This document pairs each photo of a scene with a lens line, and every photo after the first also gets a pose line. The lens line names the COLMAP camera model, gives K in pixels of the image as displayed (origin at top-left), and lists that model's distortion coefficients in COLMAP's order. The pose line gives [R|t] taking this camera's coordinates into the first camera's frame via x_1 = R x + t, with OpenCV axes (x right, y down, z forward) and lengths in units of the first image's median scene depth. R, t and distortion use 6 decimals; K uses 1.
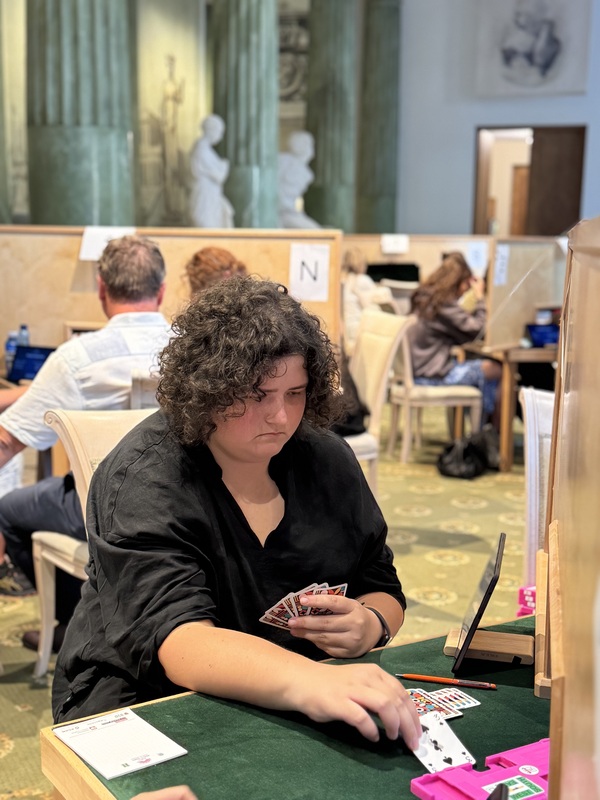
lens RADIAL K [[1089.8, 0, 307.1], [0, 1089.8, 397.9], [0, 0, 1]] dist [0.088134, 0.000000]
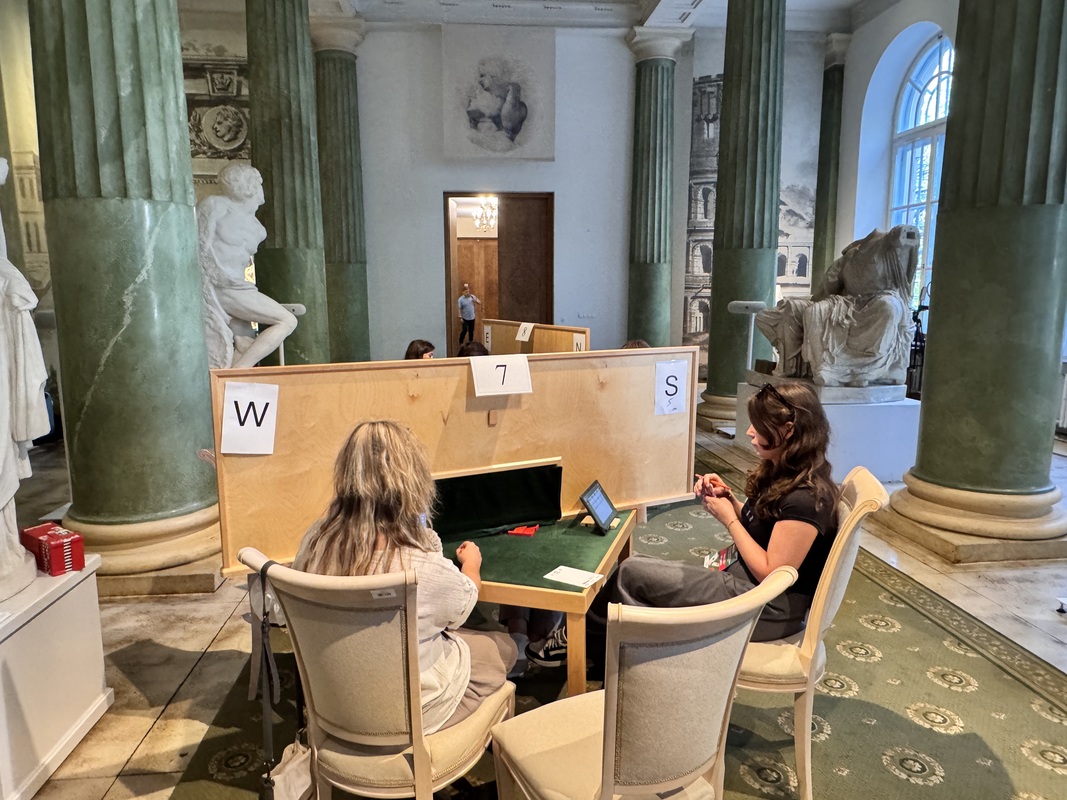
lens RADIAL K [[704.9, 0, 536.7], [0, 704.9, 390.8], [0, 0, 1]] dist [0.001631, 0.001354]
pose [[0.936307, -0.072901, 0.343533, 0.005683], [0.074755, 0.997171, 0.007862, -0.125174], [-0.343135, 0.018320, 0.939108, 0.697373]]
